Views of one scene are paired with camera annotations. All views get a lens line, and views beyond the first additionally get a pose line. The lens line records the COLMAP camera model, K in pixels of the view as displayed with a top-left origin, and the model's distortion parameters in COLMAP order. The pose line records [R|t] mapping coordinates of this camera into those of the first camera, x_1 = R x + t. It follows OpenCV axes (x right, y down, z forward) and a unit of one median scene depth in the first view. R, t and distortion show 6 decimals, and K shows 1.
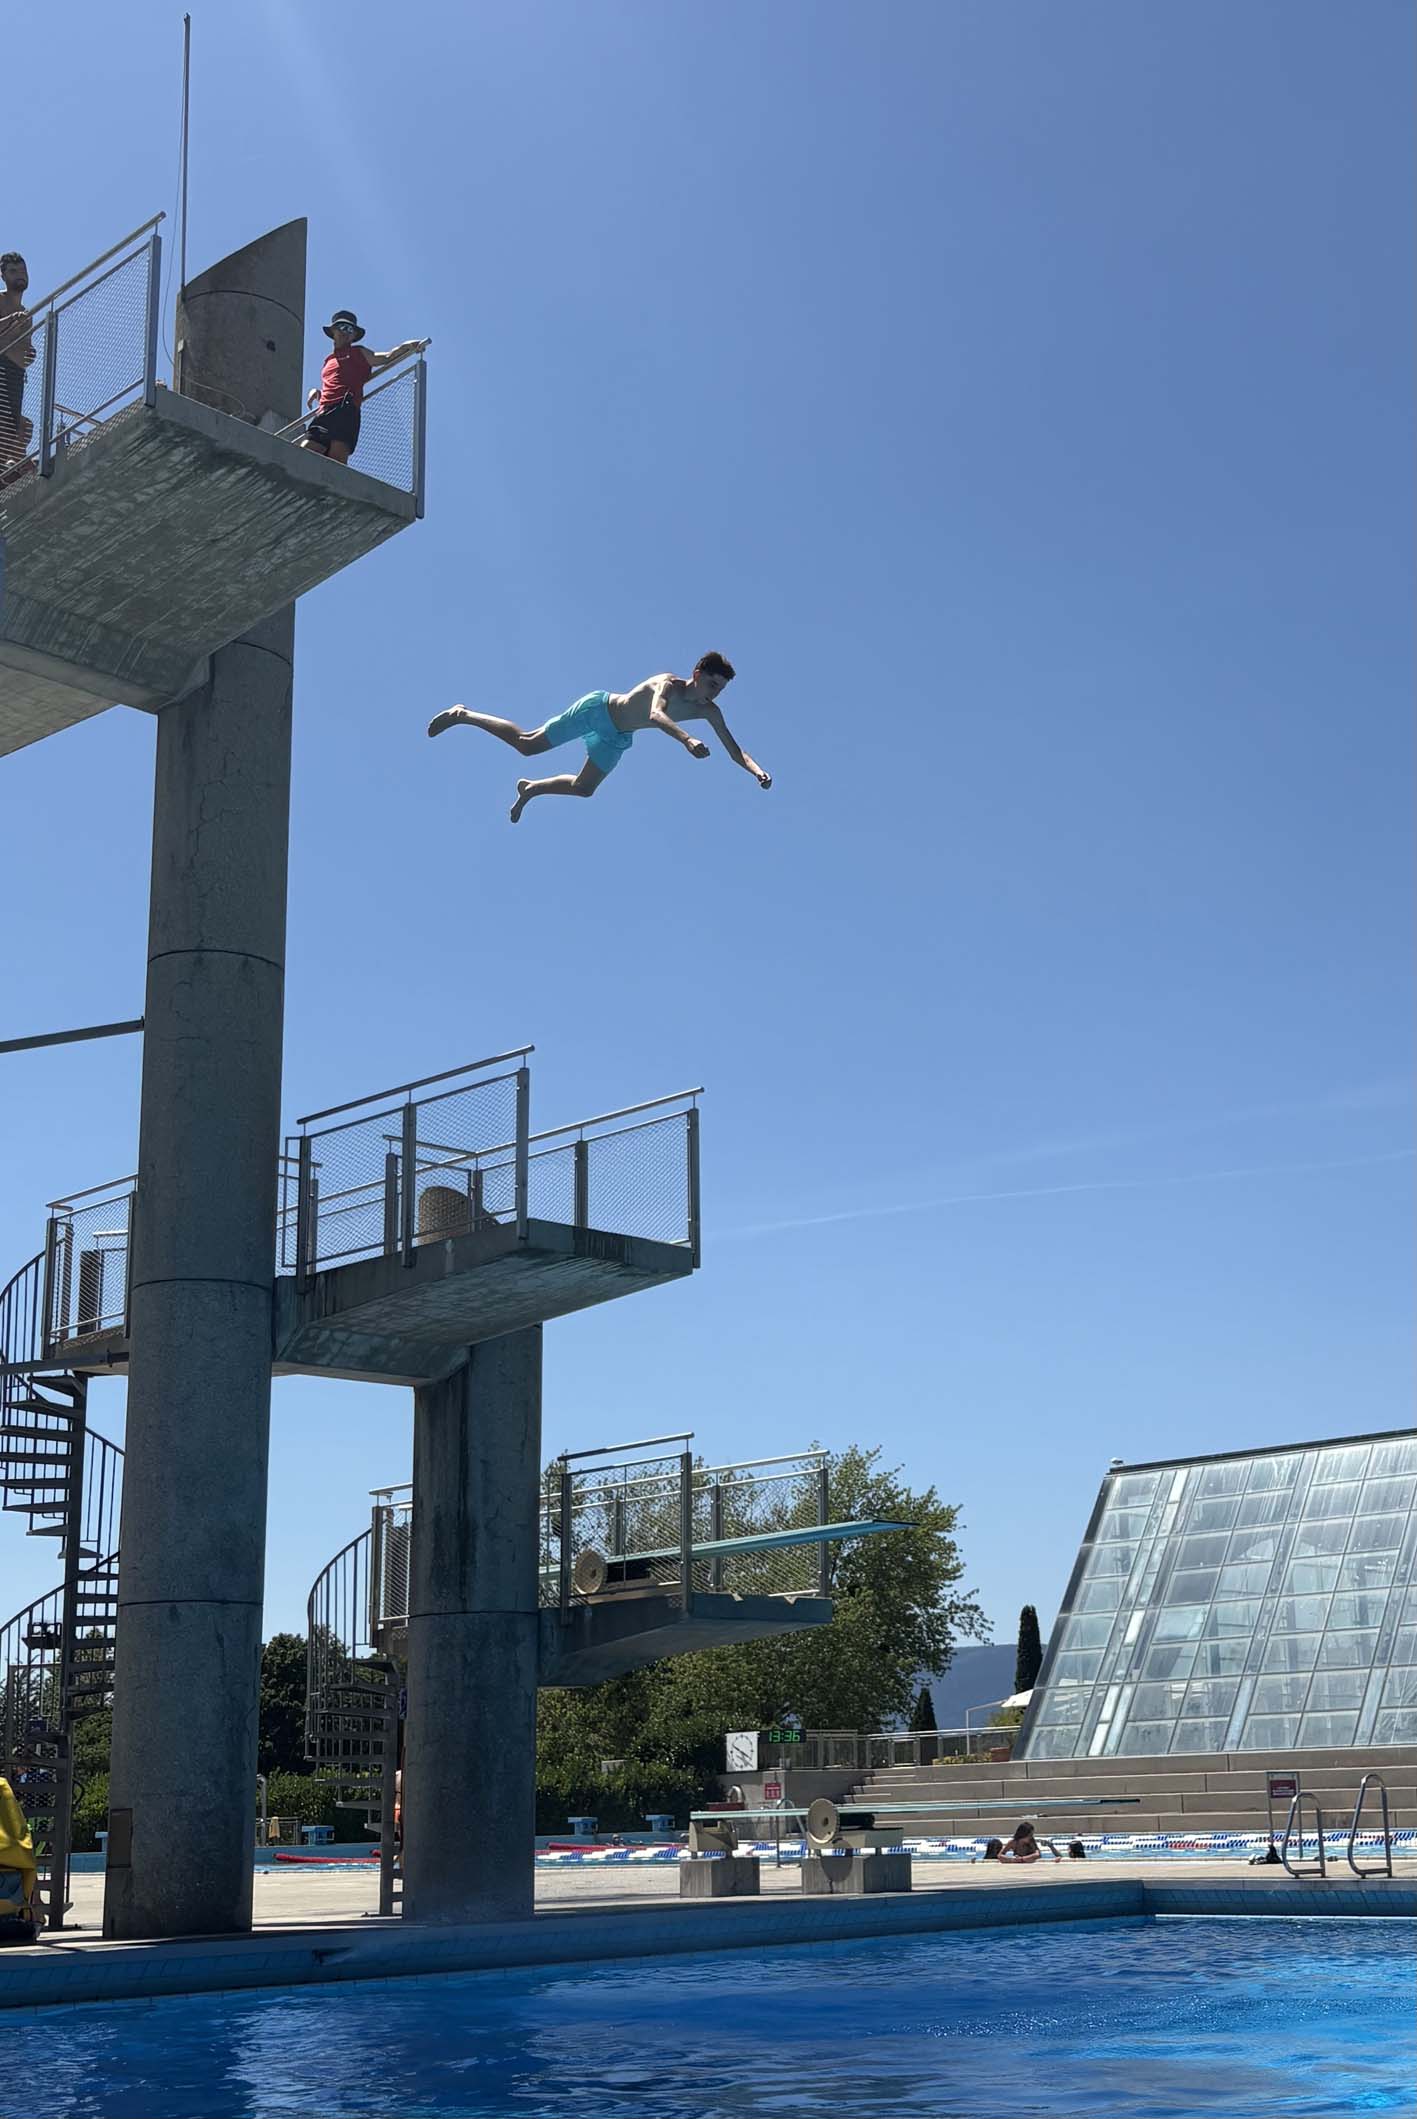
lens RADIAL K [[2551.9, 0, 987.6], [0, 2551.9, 1193.9], [0, 0, 1]] dist [0.207500, -0.736952]
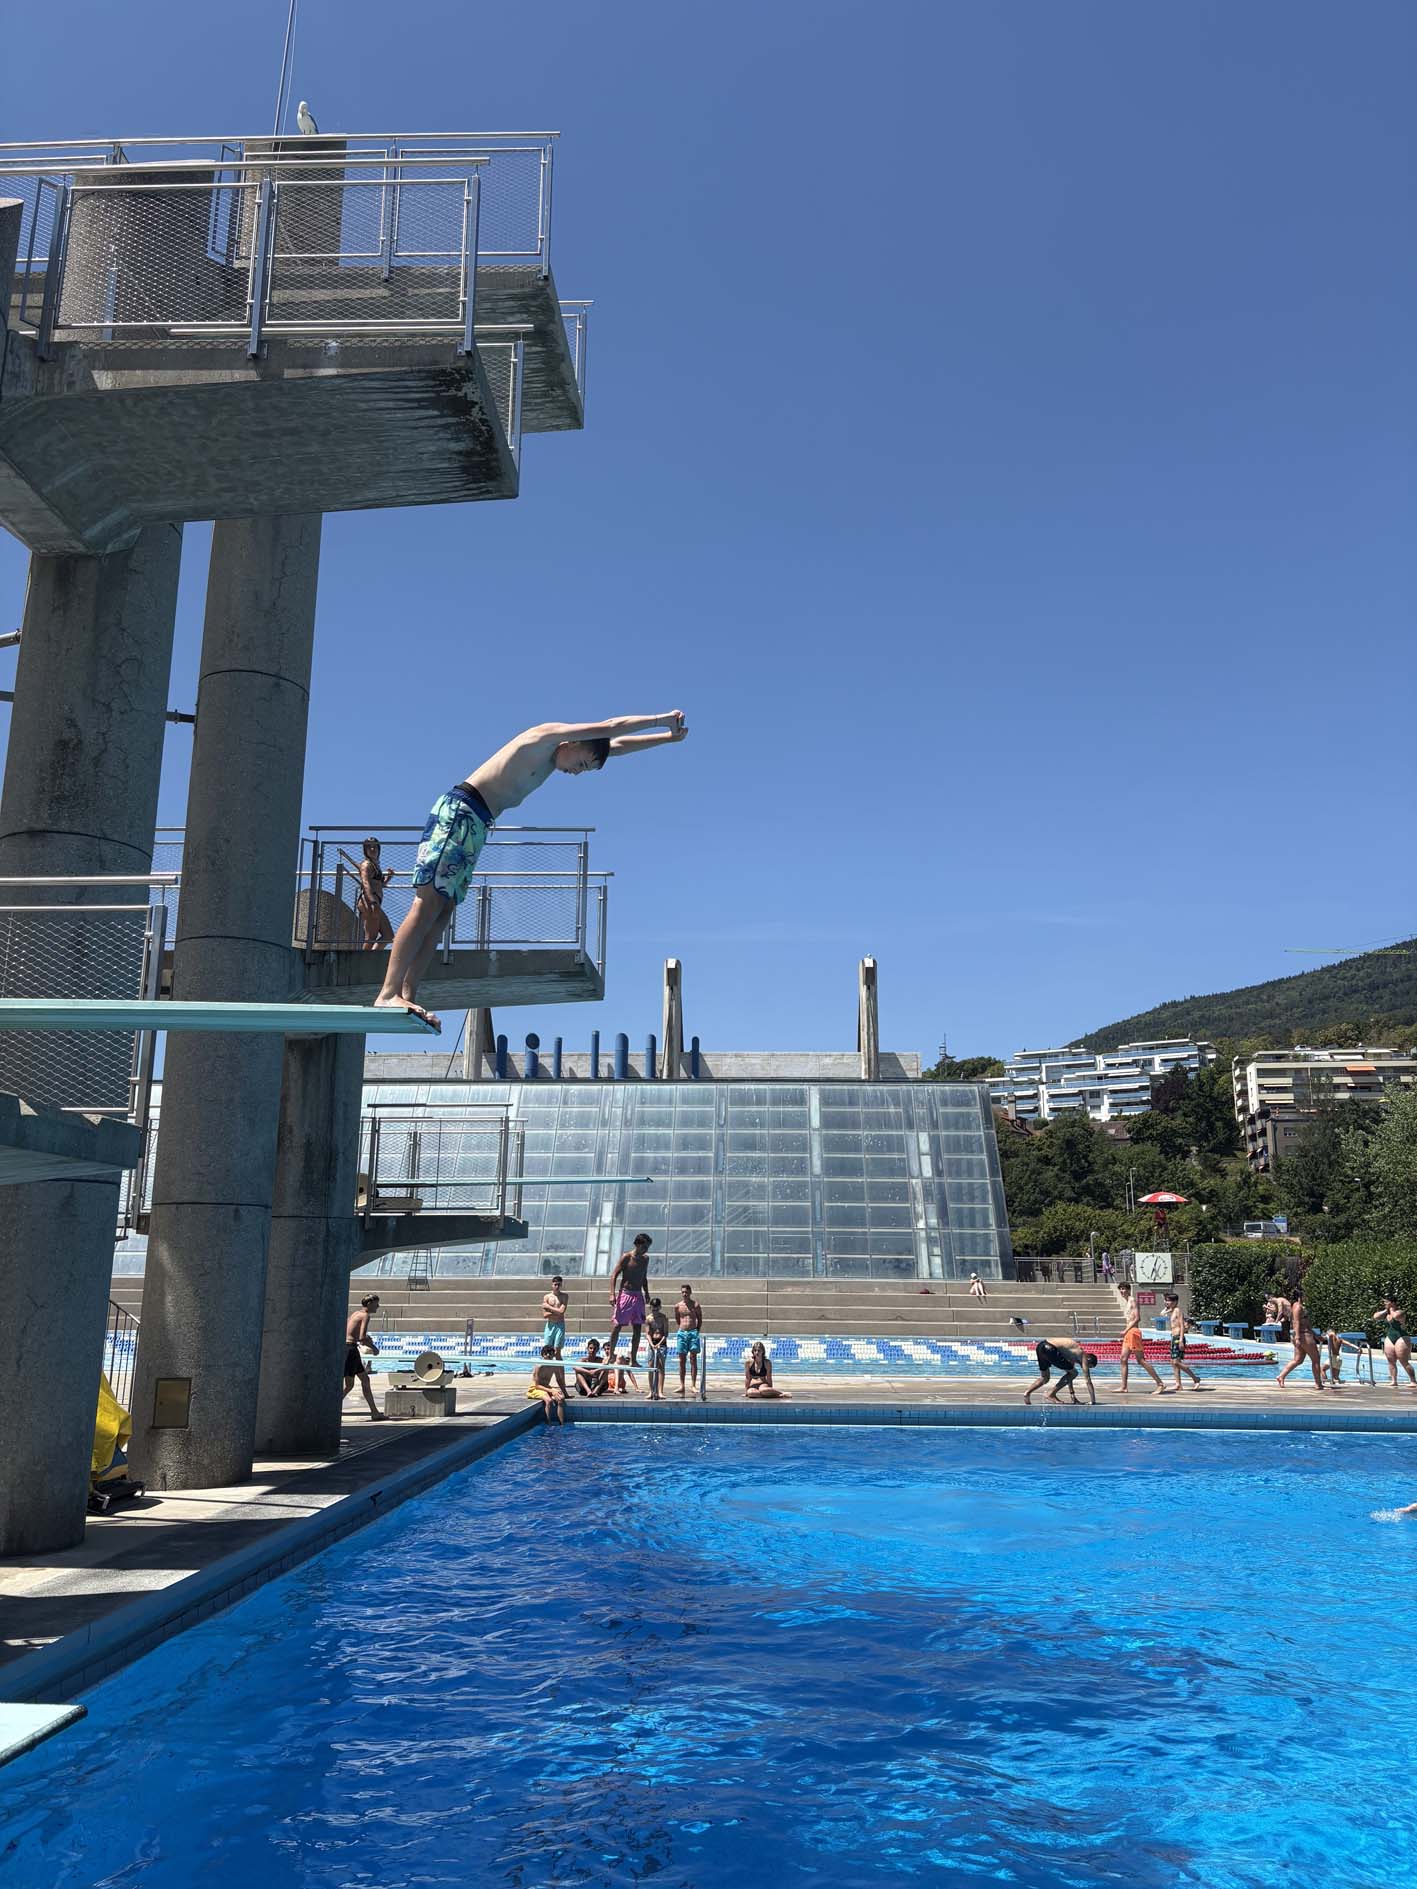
lens RADIAL K [[1426.1, 0, 721.6], [0, 1426.1, 957.5], [0, 0, 1]] dist [0.043057, -0.026194]
pose [[0.770617, 0.174641, 0.612903, -0.502843], [-0.175720, 0.982667, -0.059066, 0.038450], [-0.612594, -0.062182, 0.787948, 0.298588]]
